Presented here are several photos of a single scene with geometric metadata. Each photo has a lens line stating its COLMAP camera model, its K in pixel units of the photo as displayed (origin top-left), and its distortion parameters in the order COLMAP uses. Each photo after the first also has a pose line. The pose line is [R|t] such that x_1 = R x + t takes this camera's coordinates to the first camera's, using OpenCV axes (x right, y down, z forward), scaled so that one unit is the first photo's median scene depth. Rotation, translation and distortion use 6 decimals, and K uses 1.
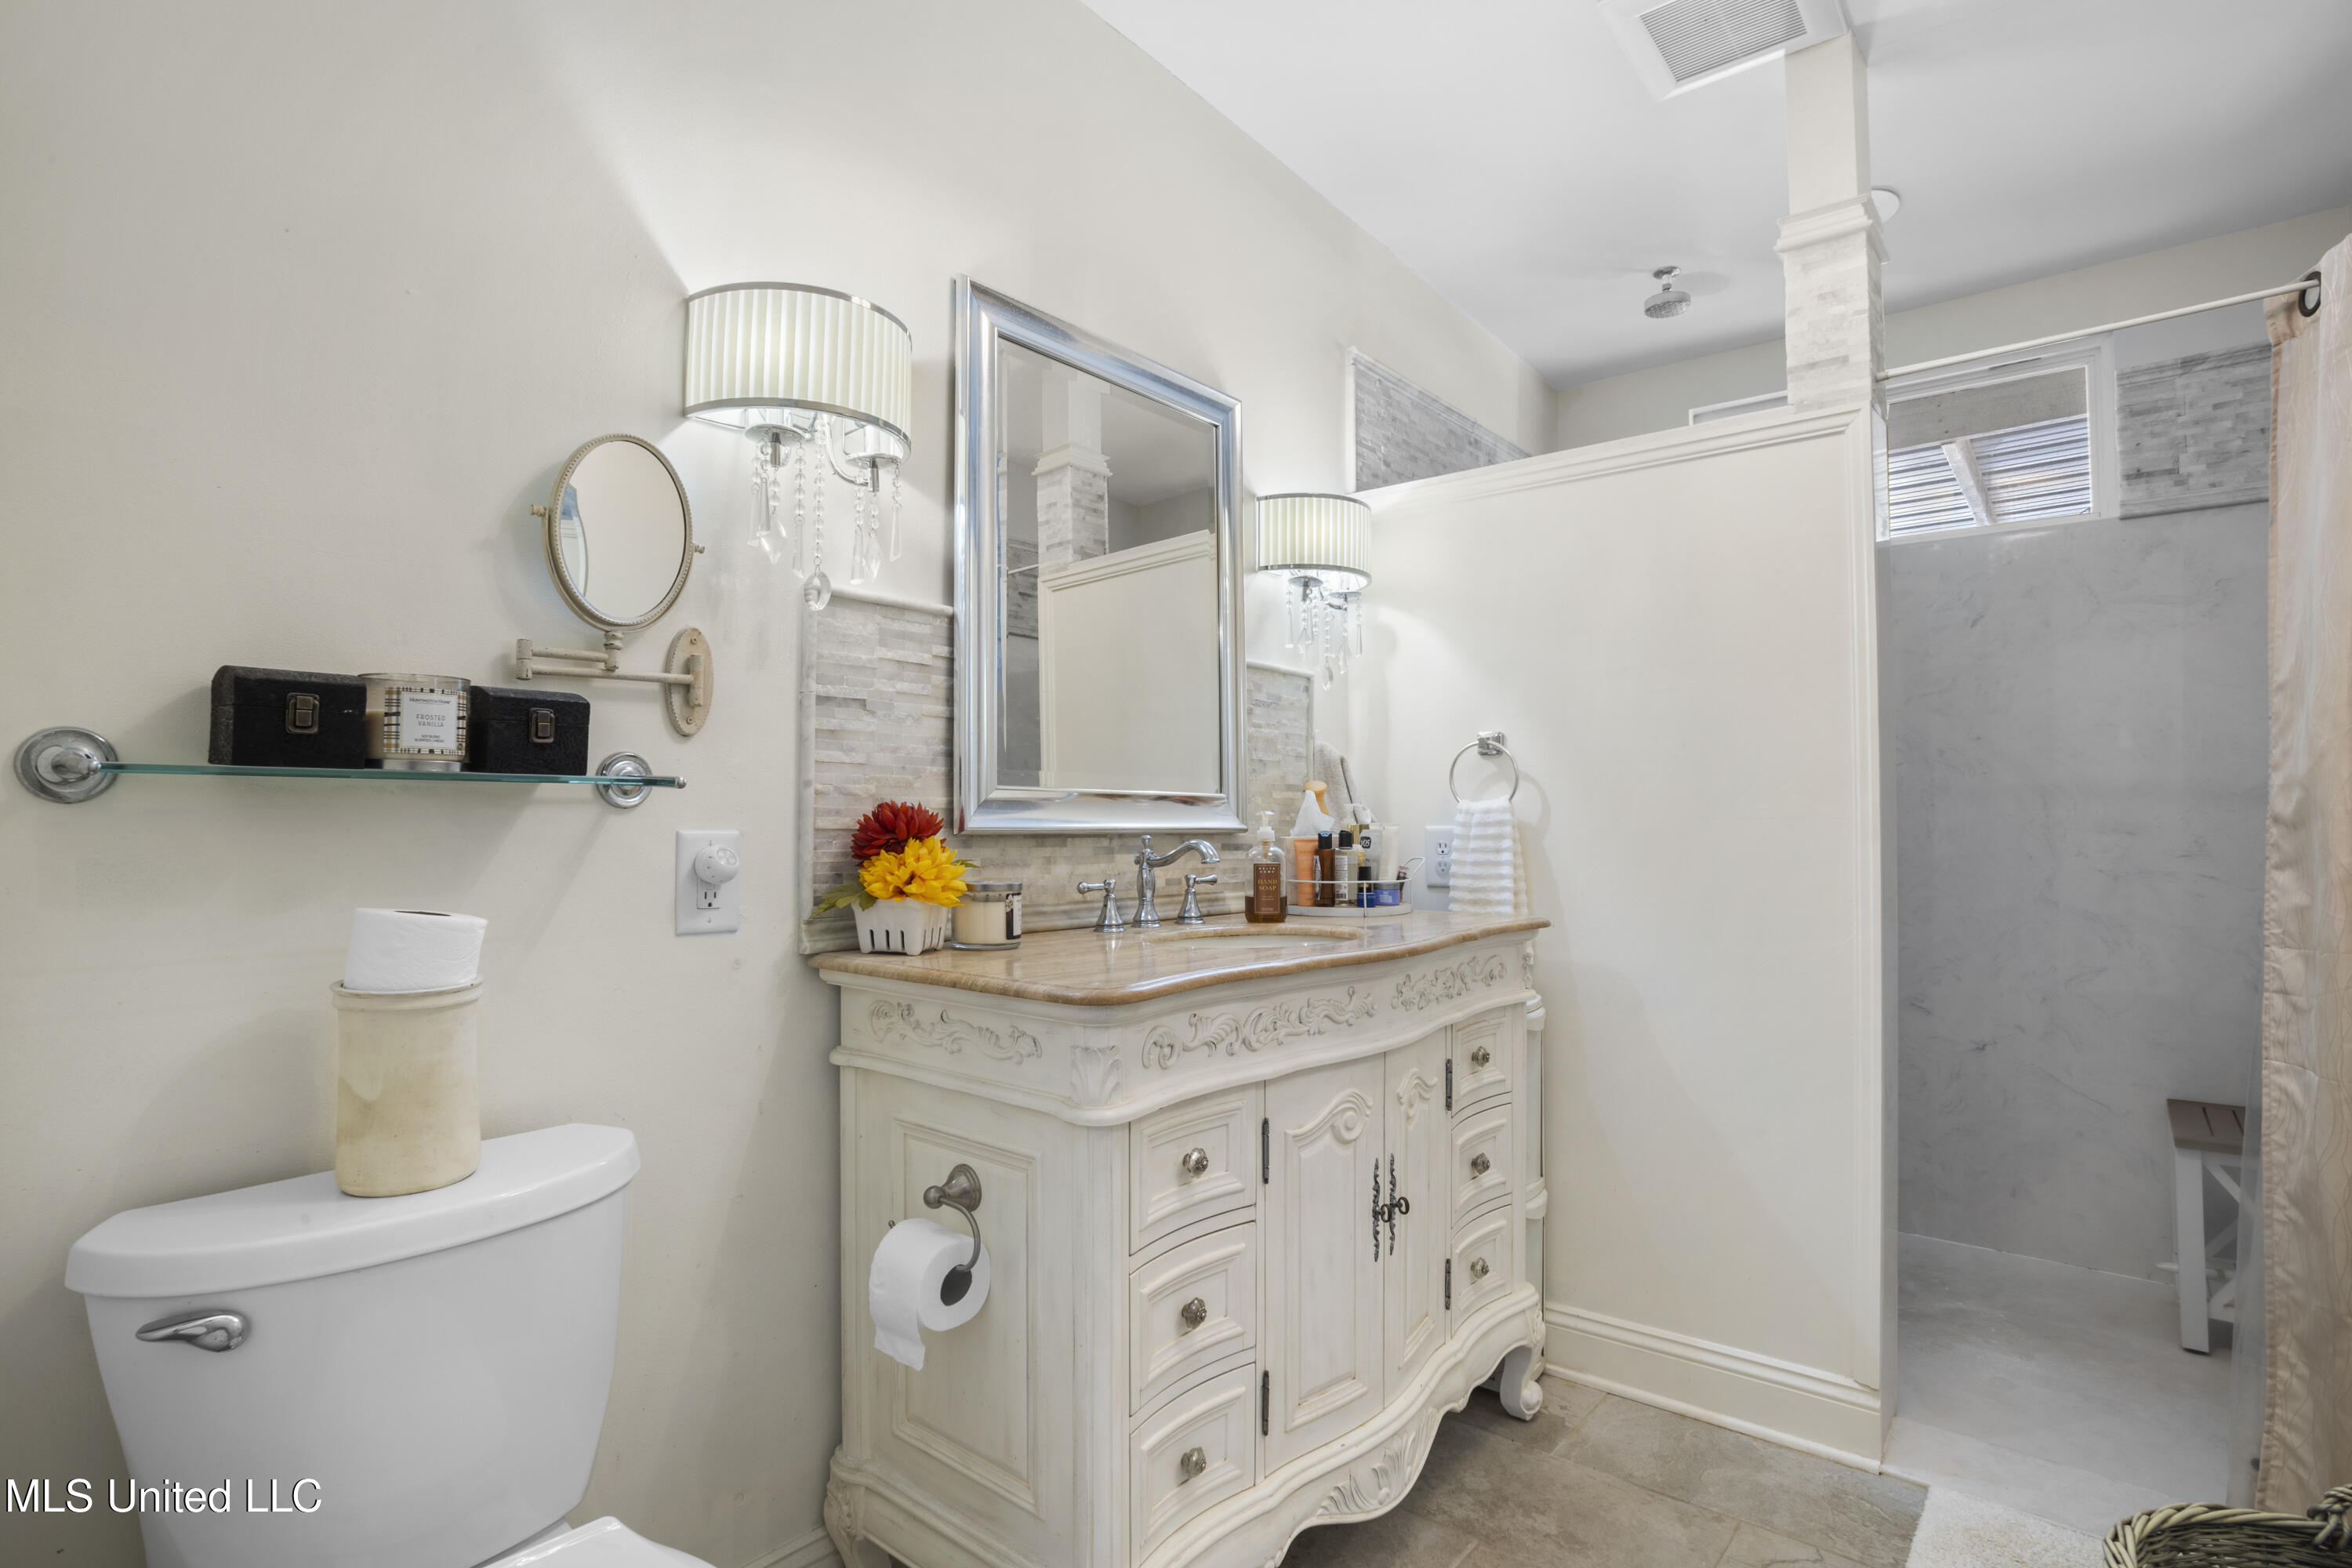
lens RADIAL K [[1155.4, 0, 1176.0], [0, 1155.4, 784.0], [0, 0, 1]] dist [-0.076108, 0.037113]
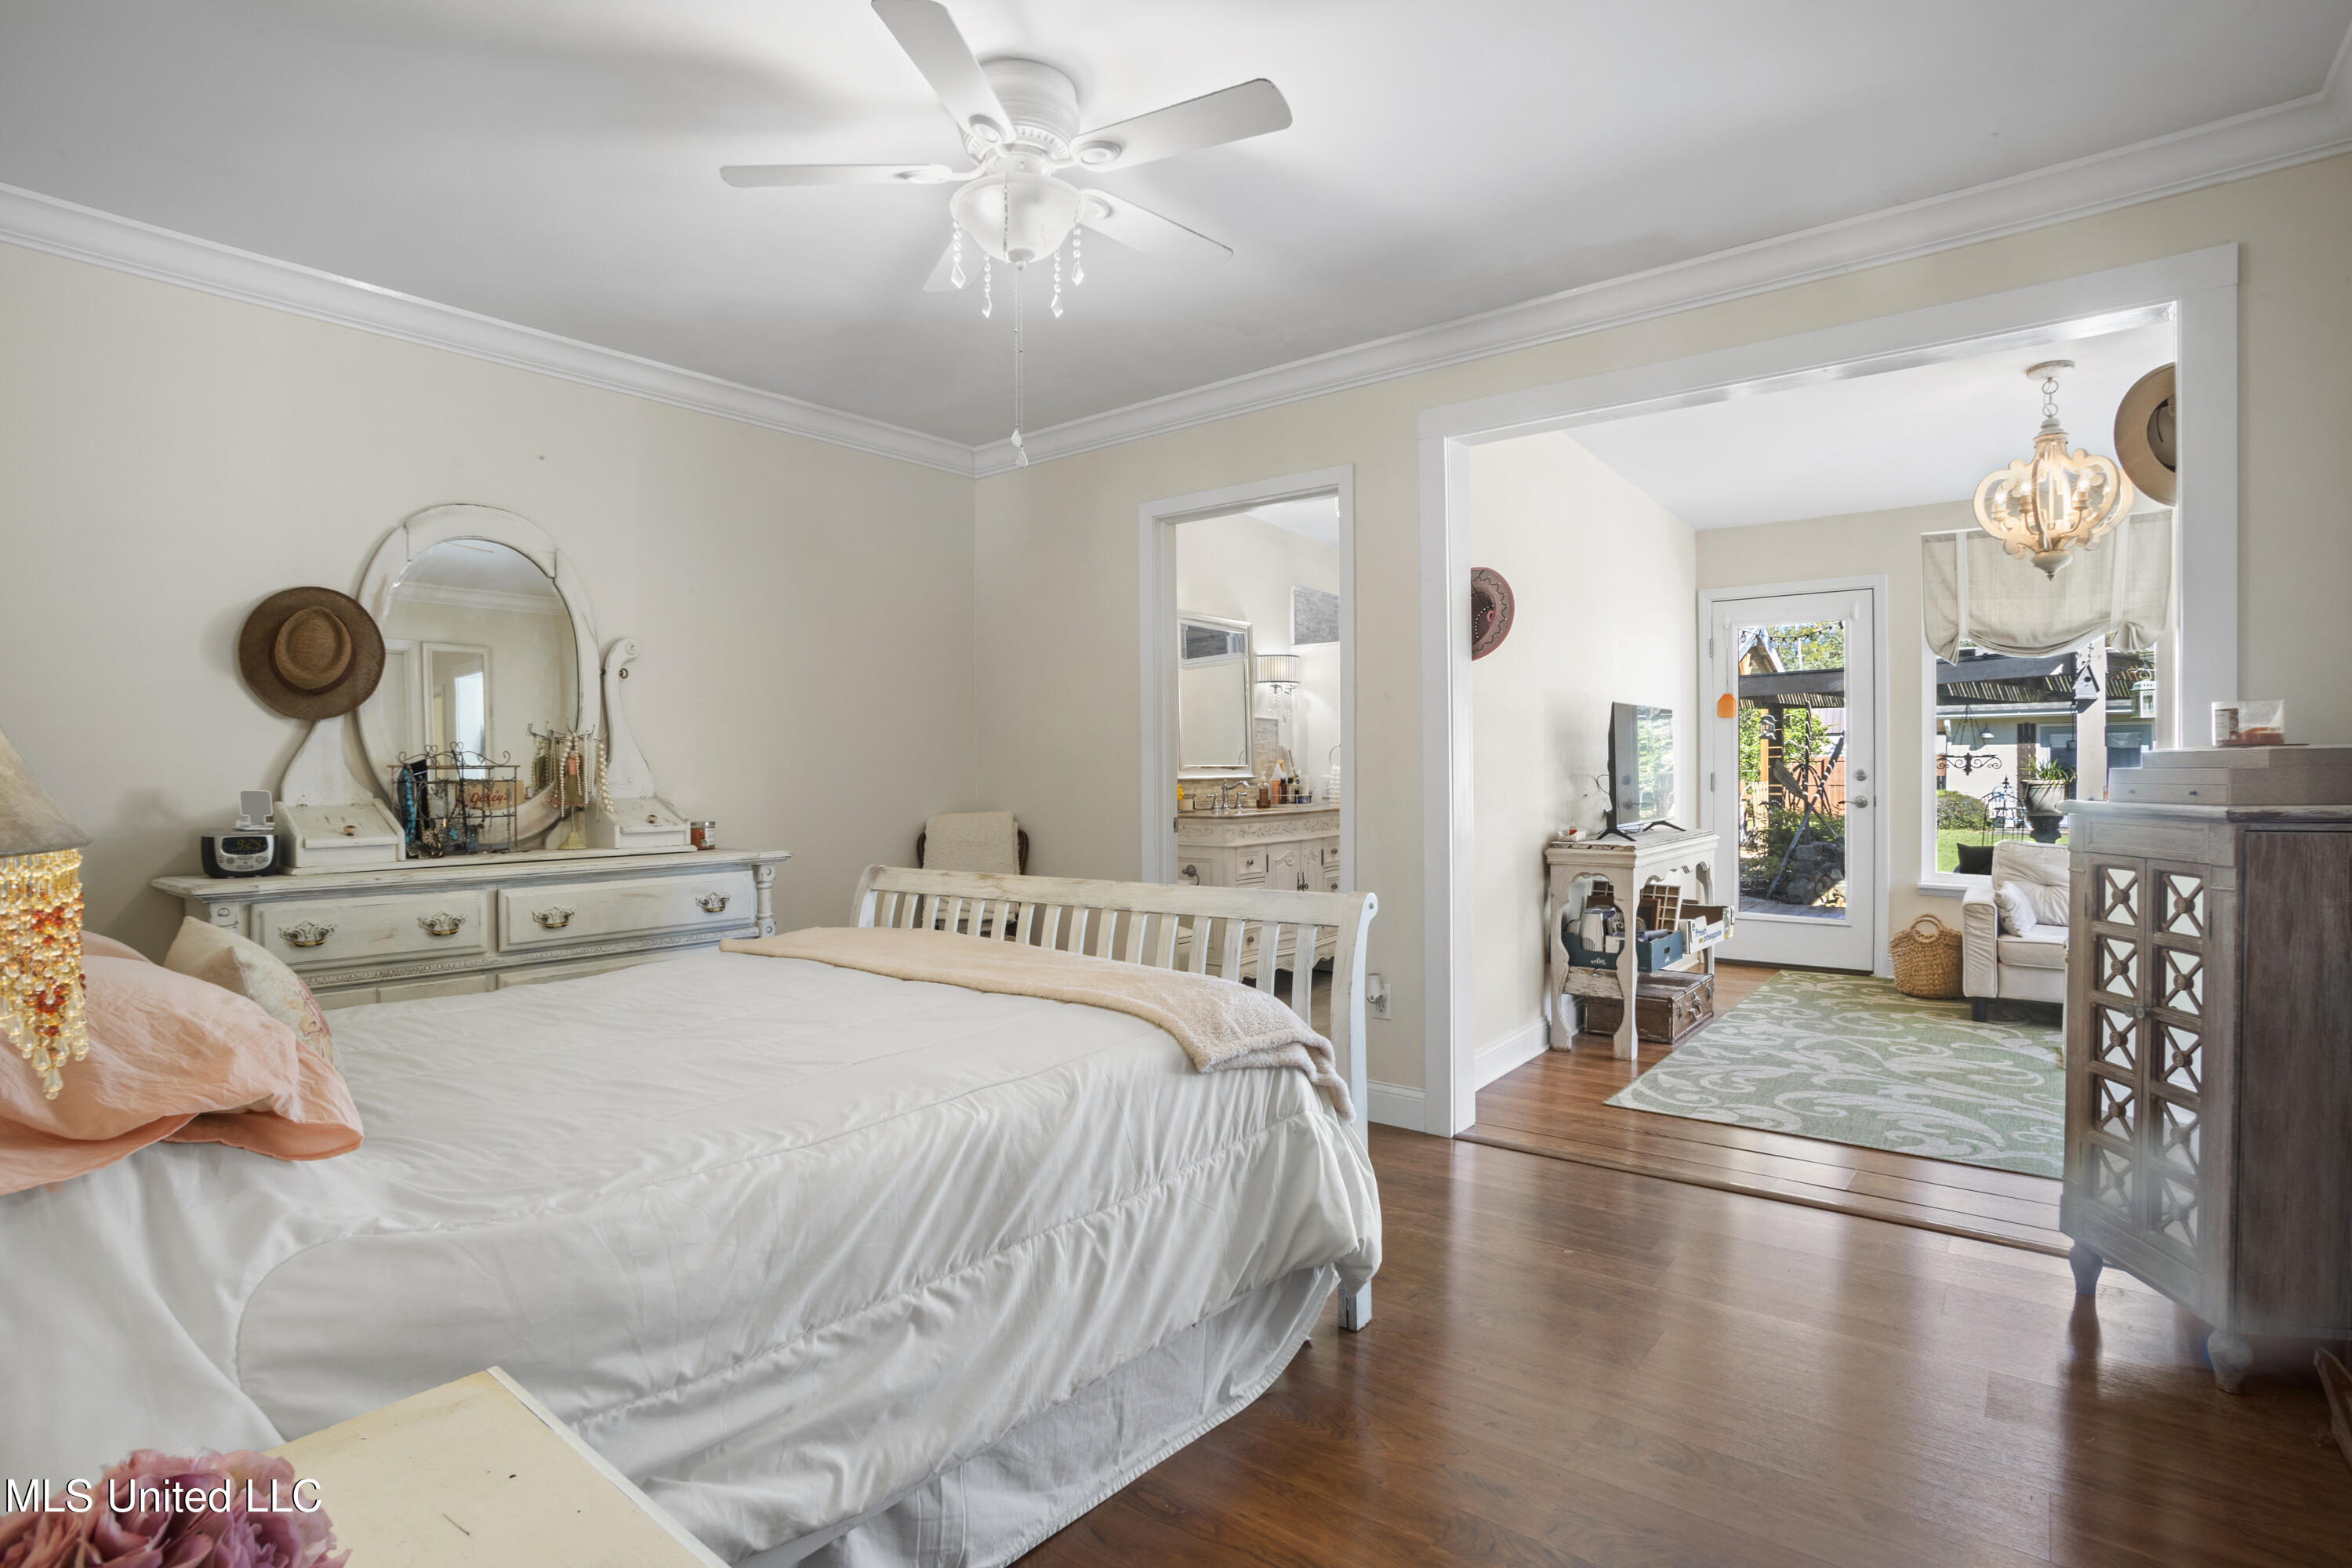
lens RADIAL K [[1166.3, 0, 1166.7], [0, 1166.3, 796.1], [0, 0, 1]] dist [-0.074224, 0.034286]
pose [[0.999633, -0.013646, 0.023404, -0.265774], [0.012375, 0.998486, 0.053606, -0.084259], [-0.024100, -0.053296, 0.998288, -2.193675]]
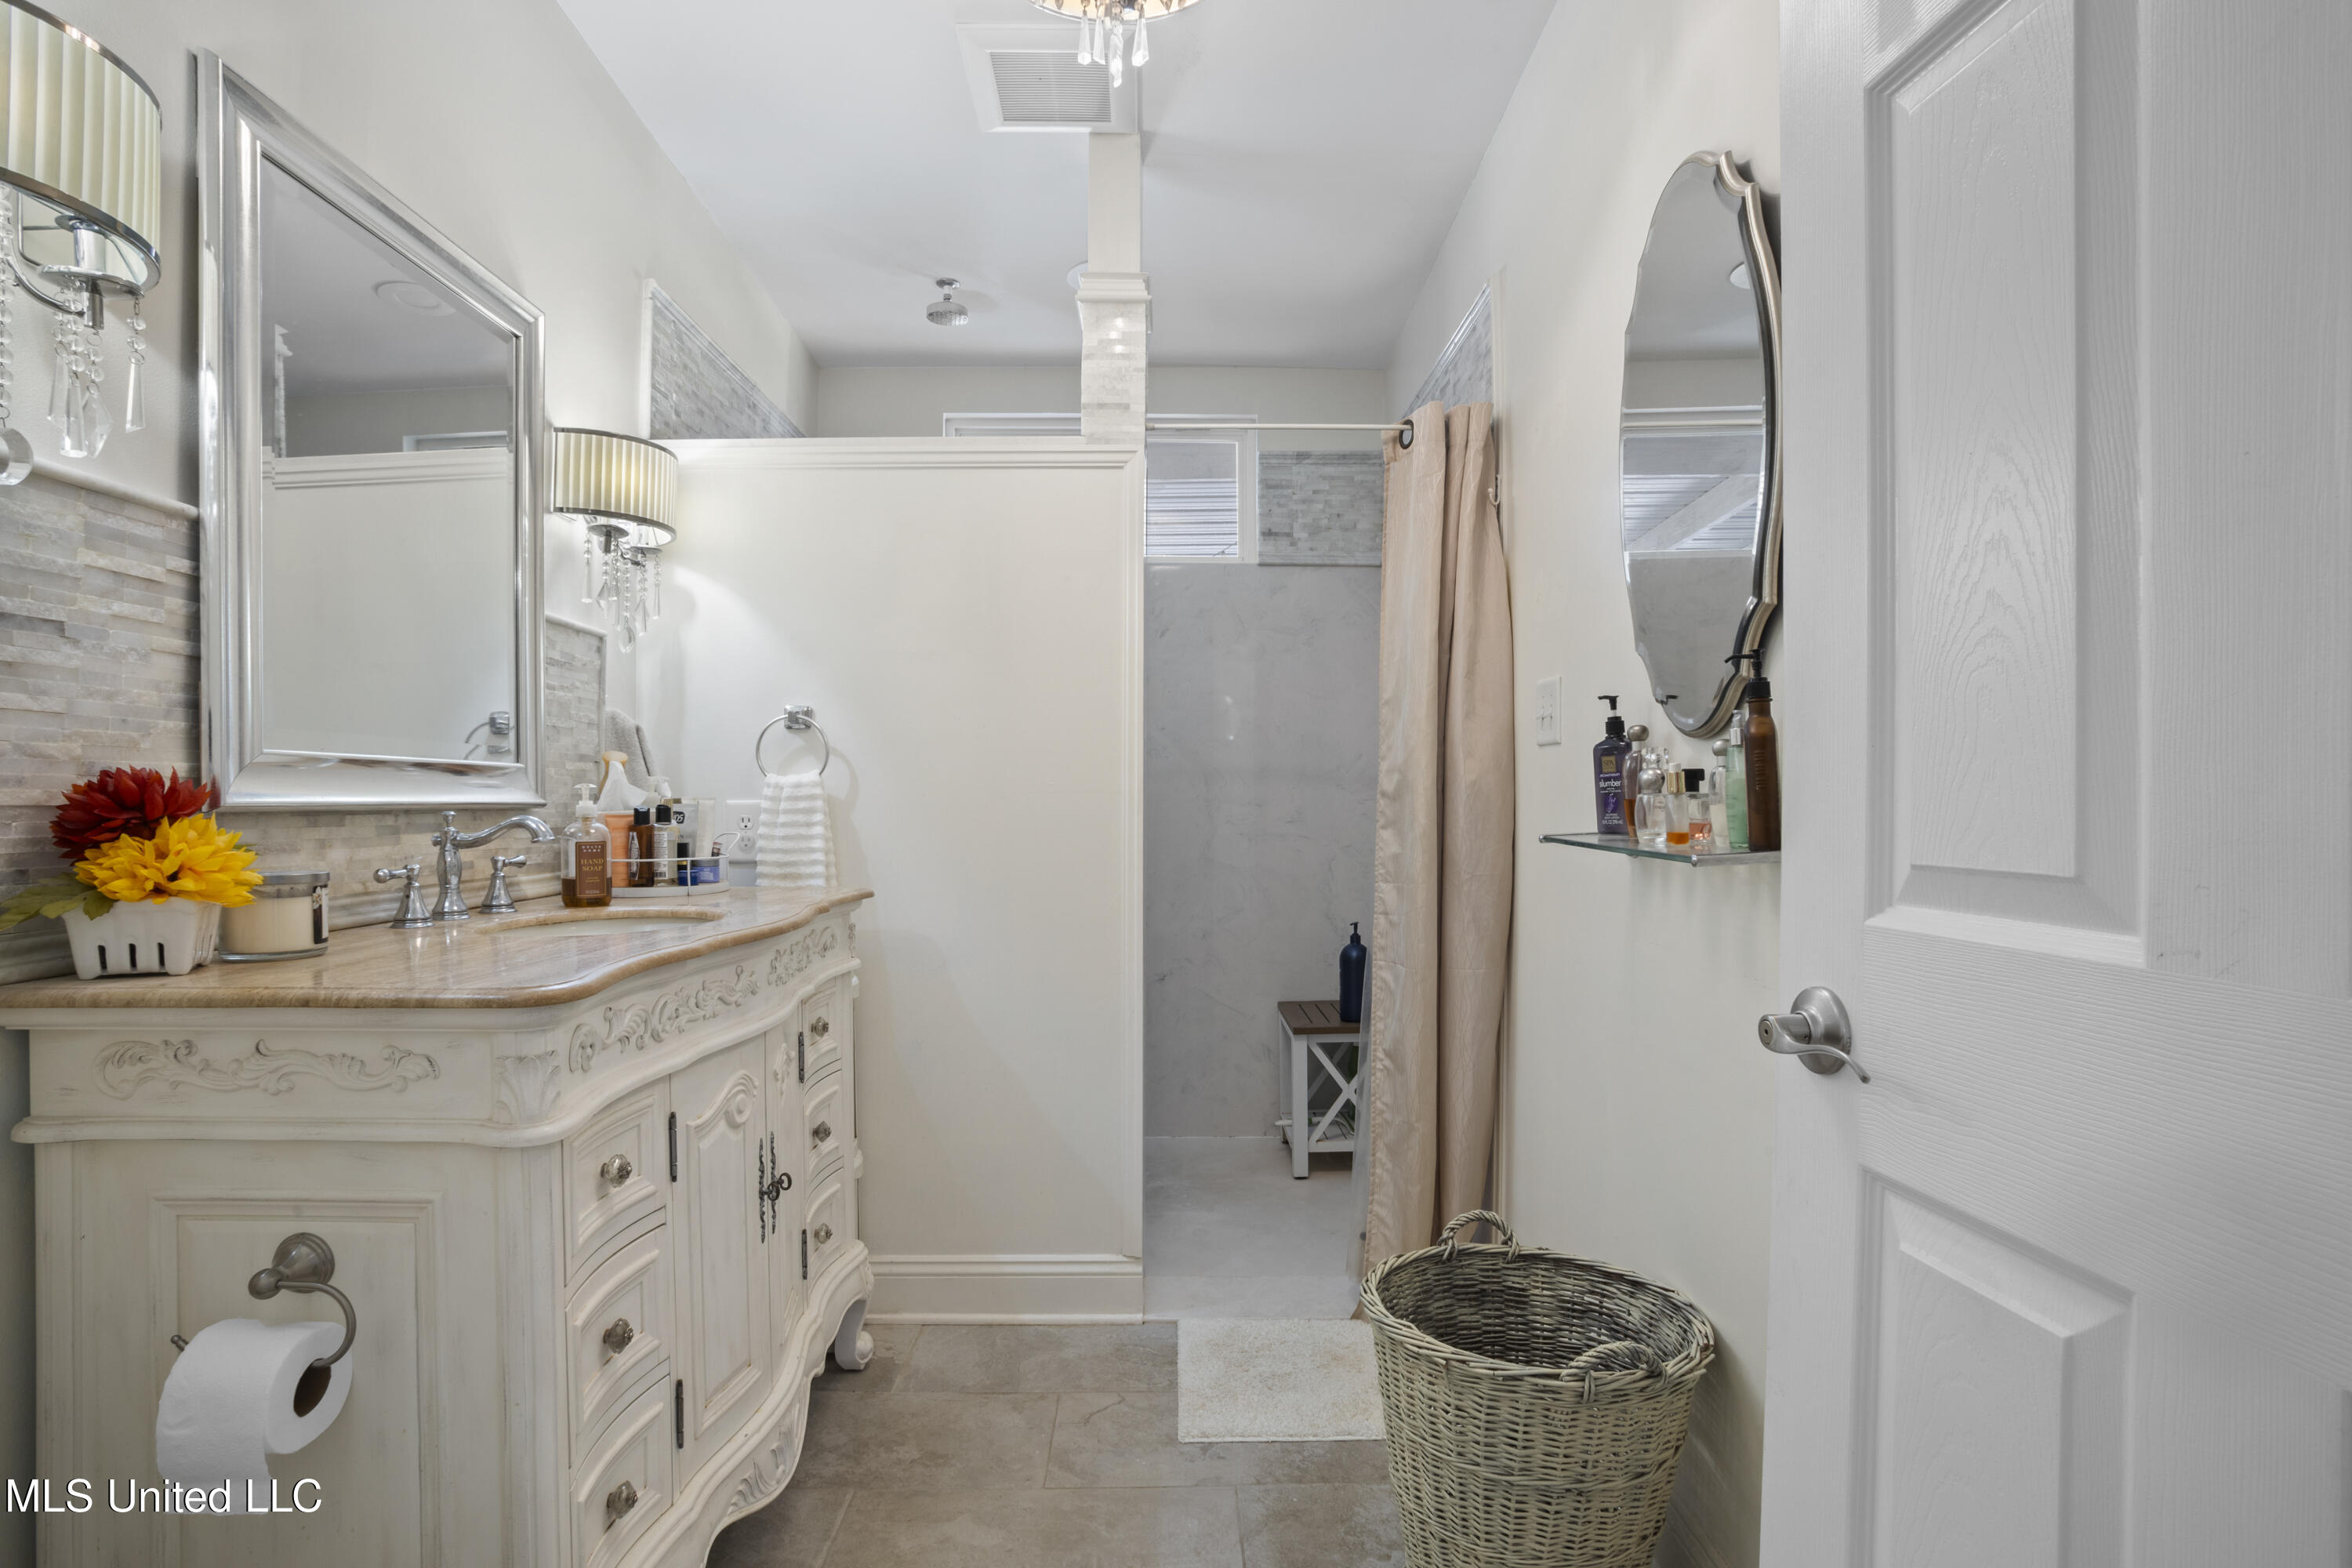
lens RADIAL K [[1166.3, 0, 1166.7], [0, 1166.3, 796.1], [0, 0, 1]] dist [-0.074224, 0.034286]
pose [[0.760821, -0.000741, 0.648961, -0.173372], [-0.020077, 0.999494, 0.024678, 0.002340], [-0.648651, -0.031805, 0.760421, 0.030415]]
